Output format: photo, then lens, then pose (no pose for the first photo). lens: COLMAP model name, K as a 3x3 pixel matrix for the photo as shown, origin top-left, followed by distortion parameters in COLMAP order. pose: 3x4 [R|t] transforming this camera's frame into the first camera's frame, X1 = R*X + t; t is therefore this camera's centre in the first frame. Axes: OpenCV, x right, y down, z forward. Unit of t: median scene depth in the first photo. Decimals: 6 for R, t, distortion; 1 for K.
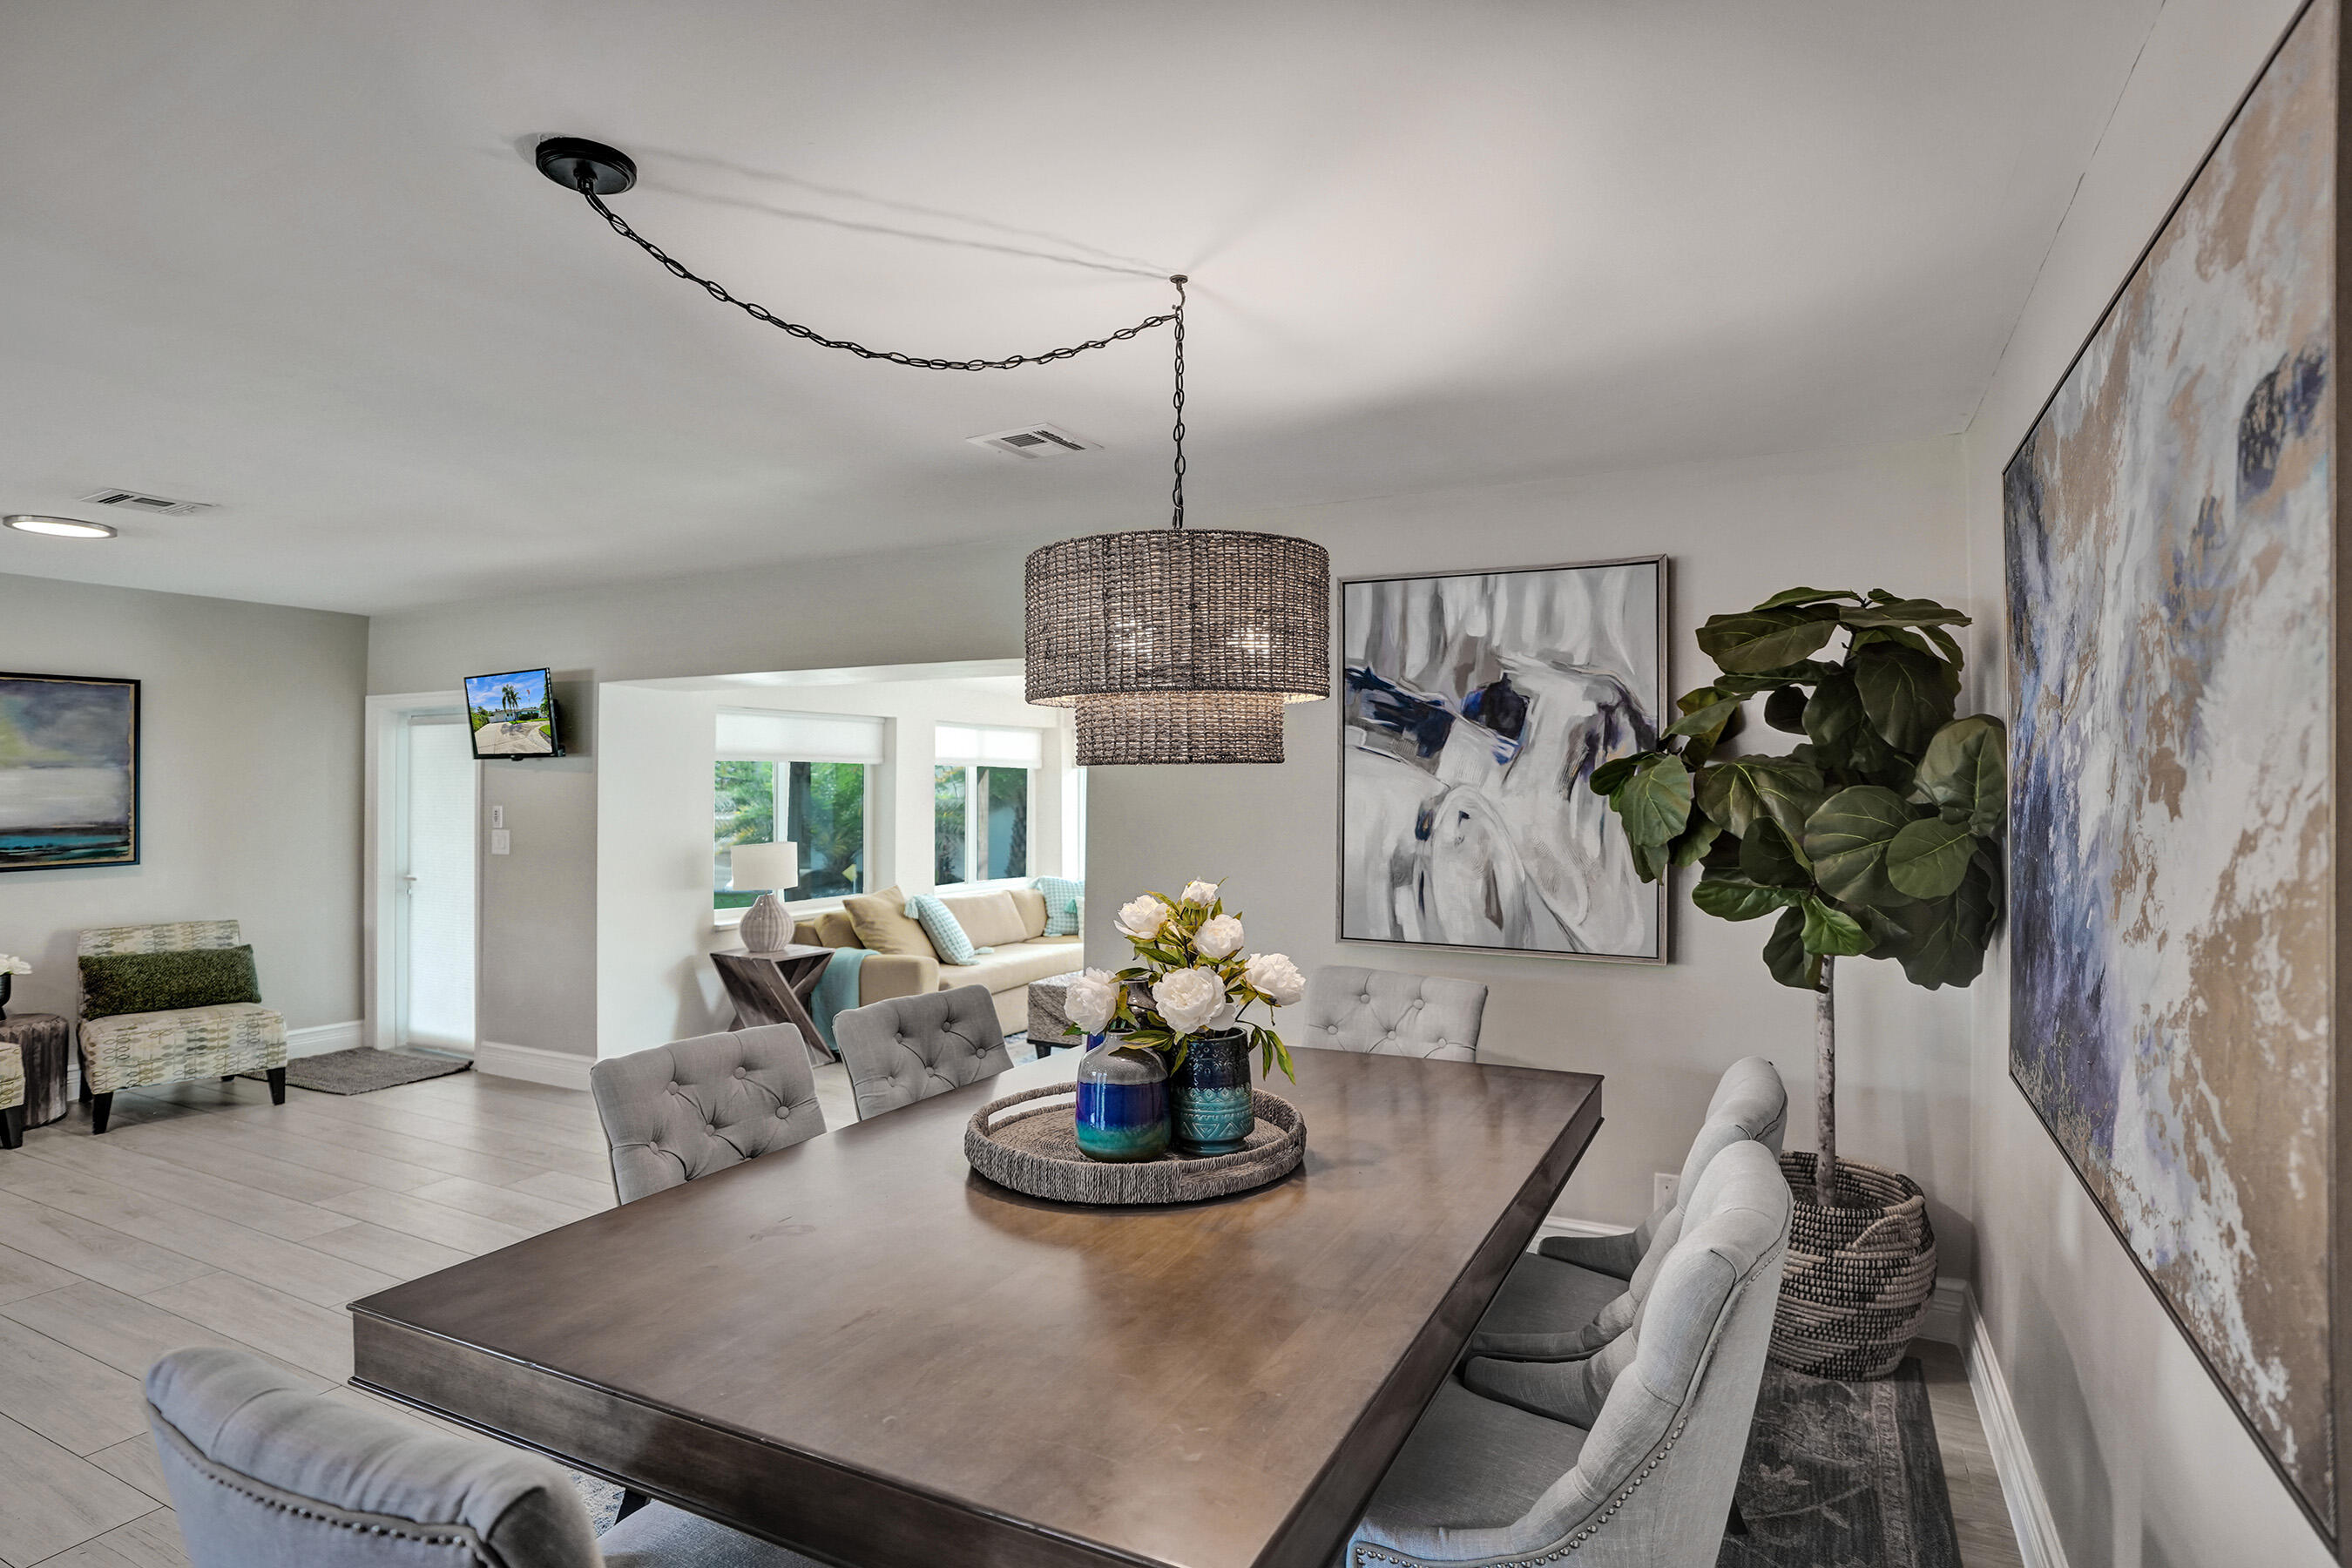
lens RADIAL K [[1212.0, 0, 1187.8], [0, 1212.0, 780.4], [0, 0, 1]] dist [-0.066205, 0.031555]
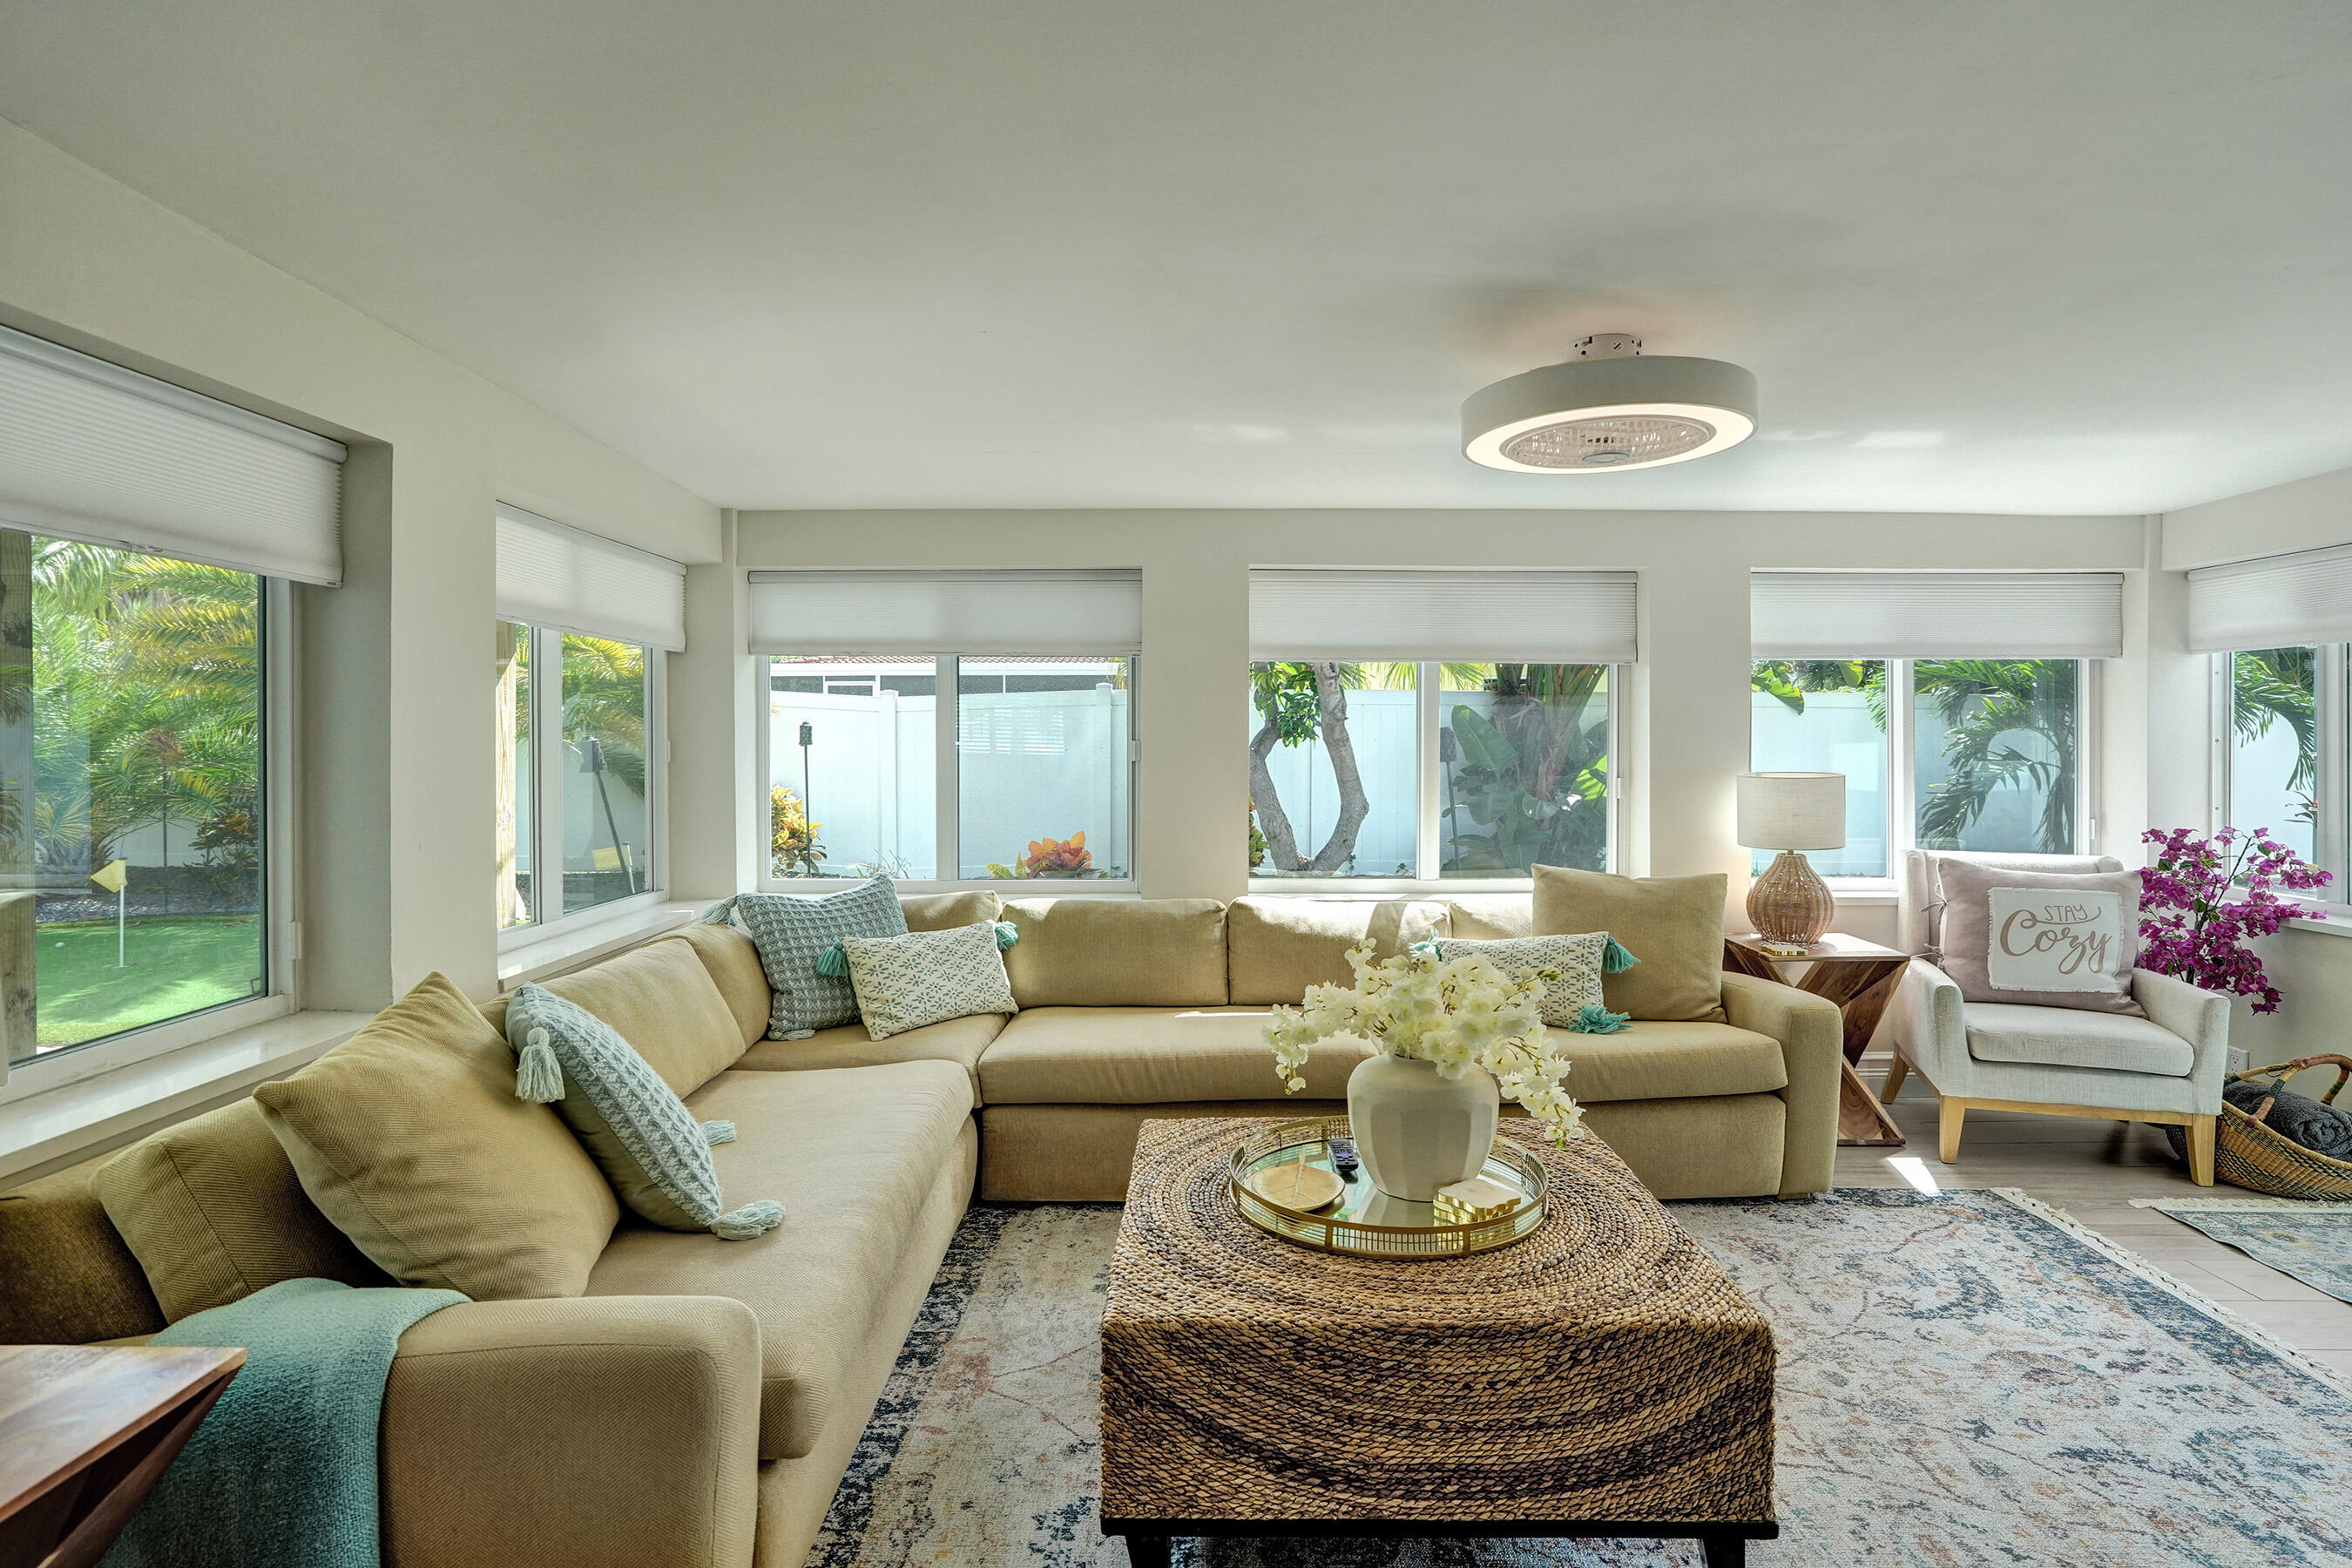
lens RADIAL K [[1246.6, 0, 1183.4], [0, 1246.6, 728.4], [0, 0, 1]] dist [-0.048459, 0.028408]
pose [[0.885819, 0.000743, 0.464030, -0.403678], [0.000060, 0.999999, -0.001714, 0.049371], [-0.464031, 0.001546, 0.885818, 1.196115]]
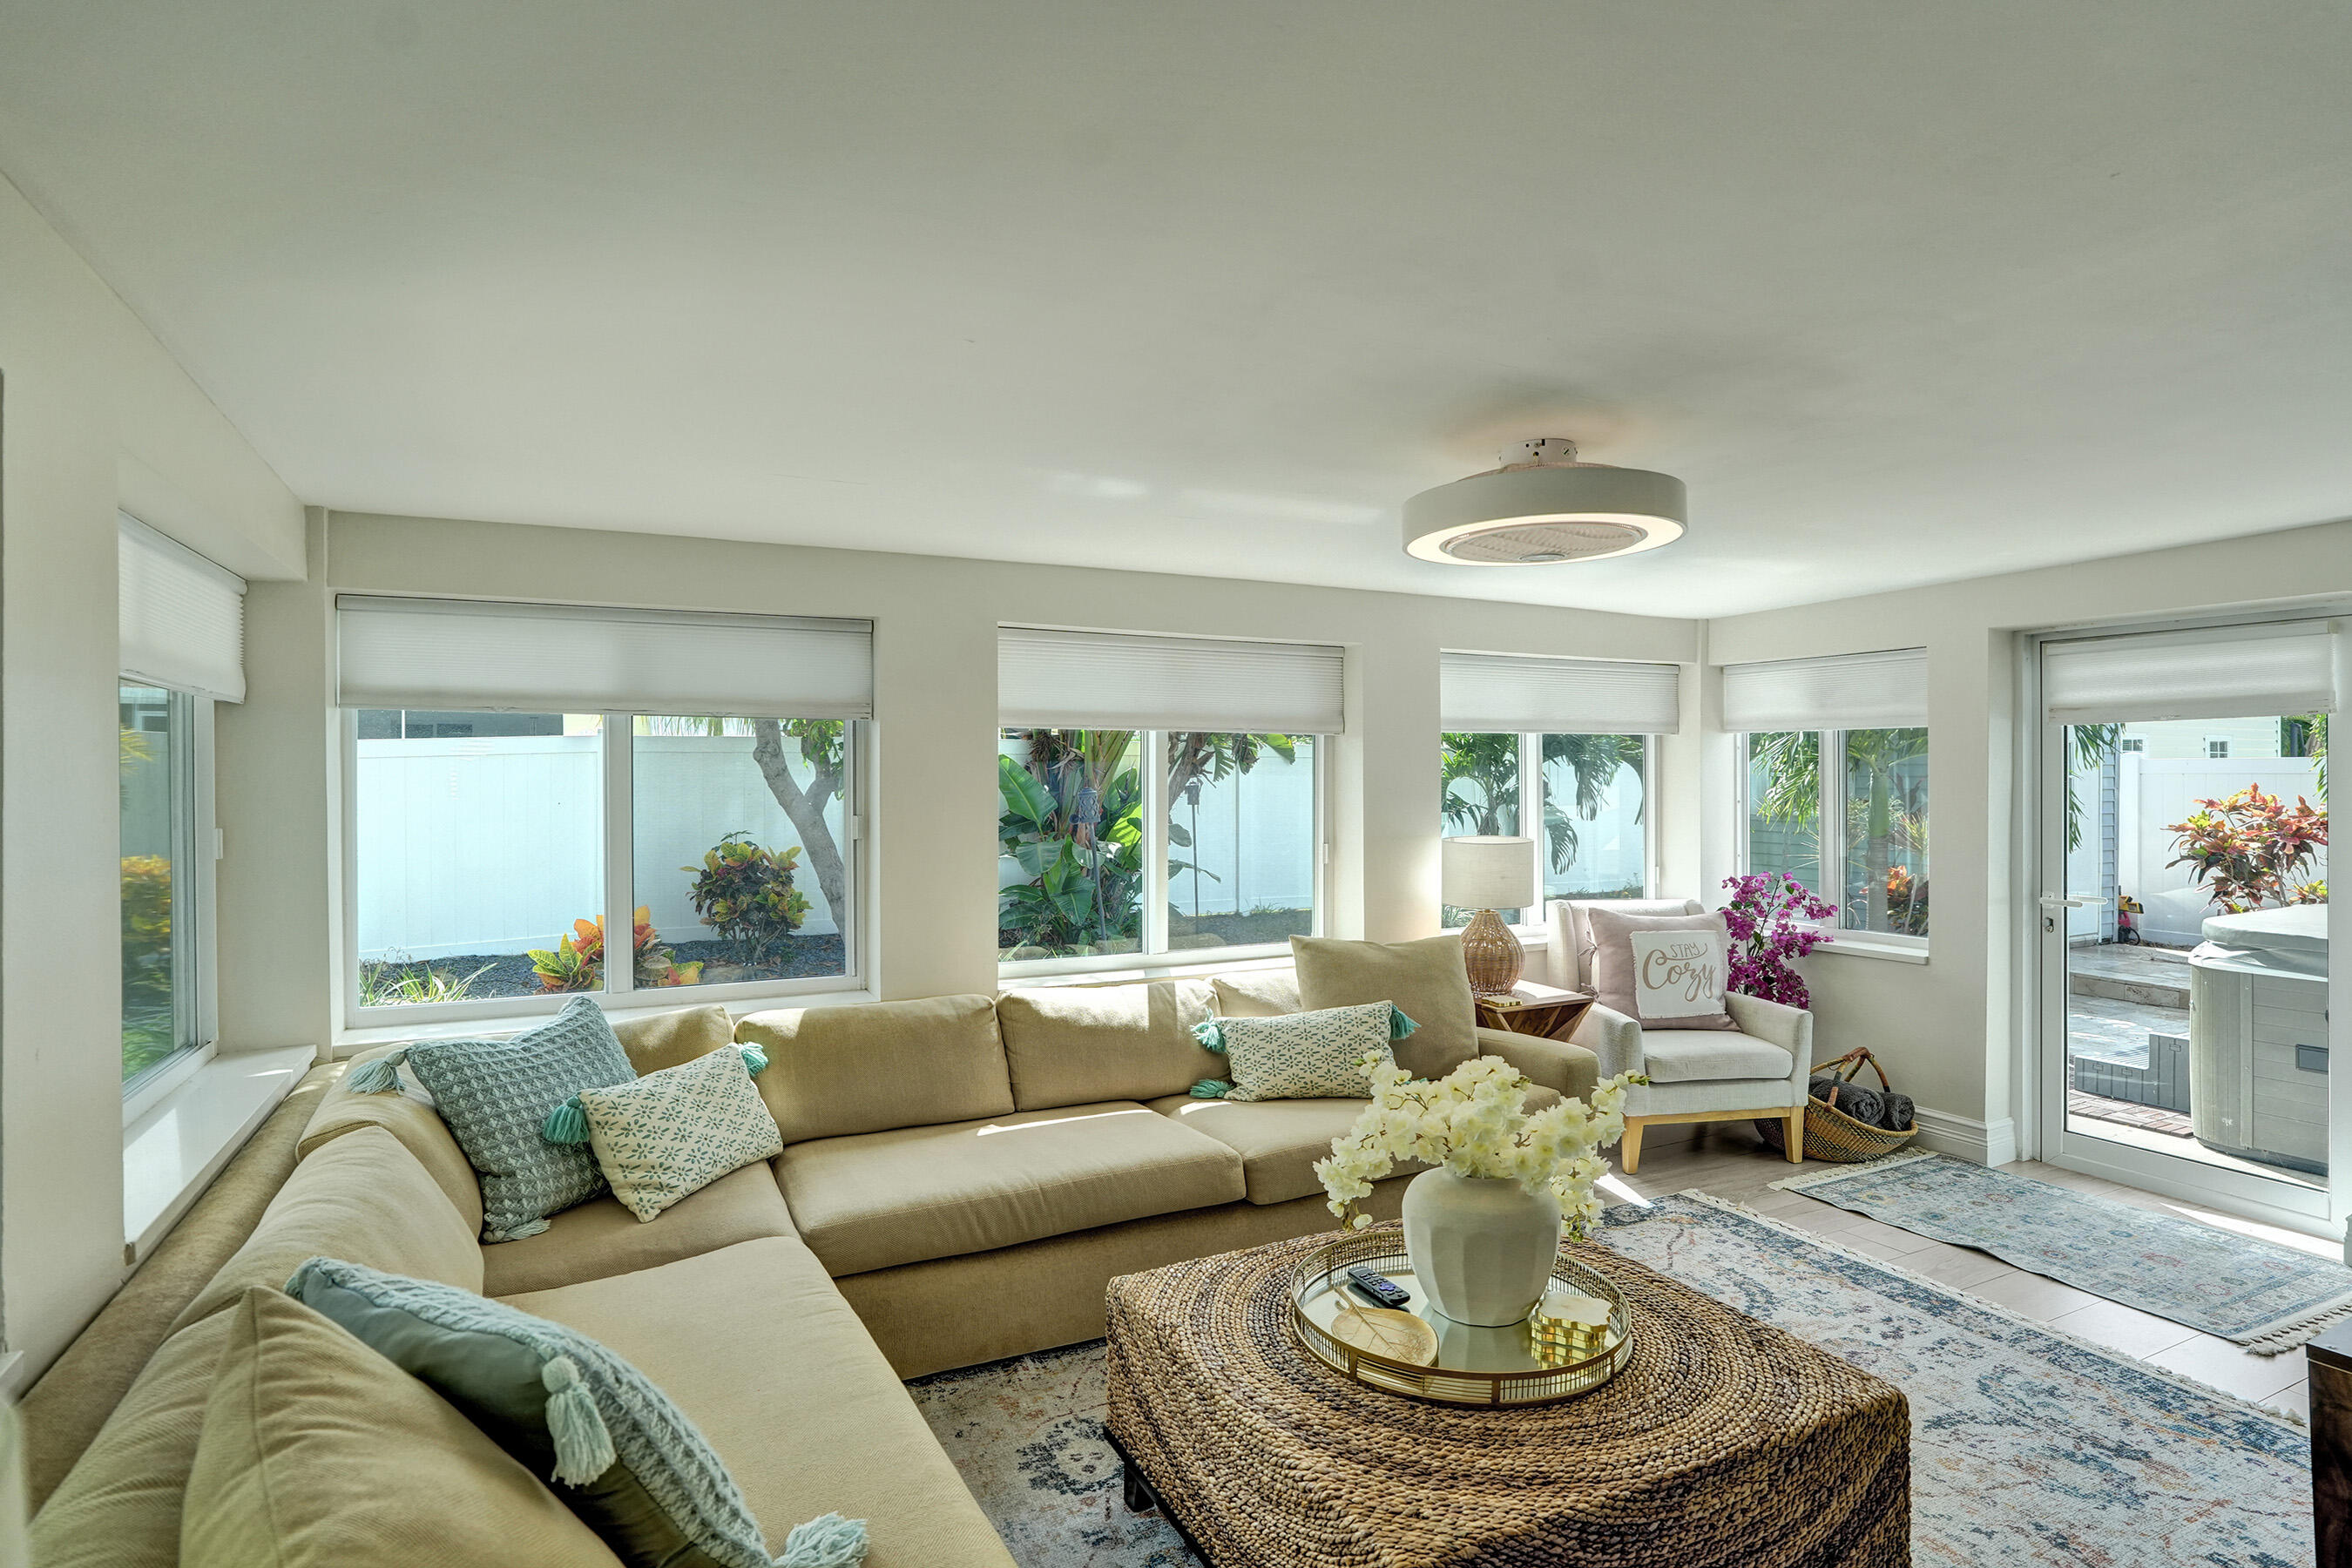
lens RADIAL K [[1232.4, 0, 1186.7], [0, 1232.4, 762.2], [0, 0, 1]] dist [-0.057059, 0.035290]
pose [[0.580047, 0.003854, 0.814574, -0.566026], [-0.001072, 0.999992, -0.003967, 0.018378], [-0.814583, 0.001428, 0.580046, 1.455947]]
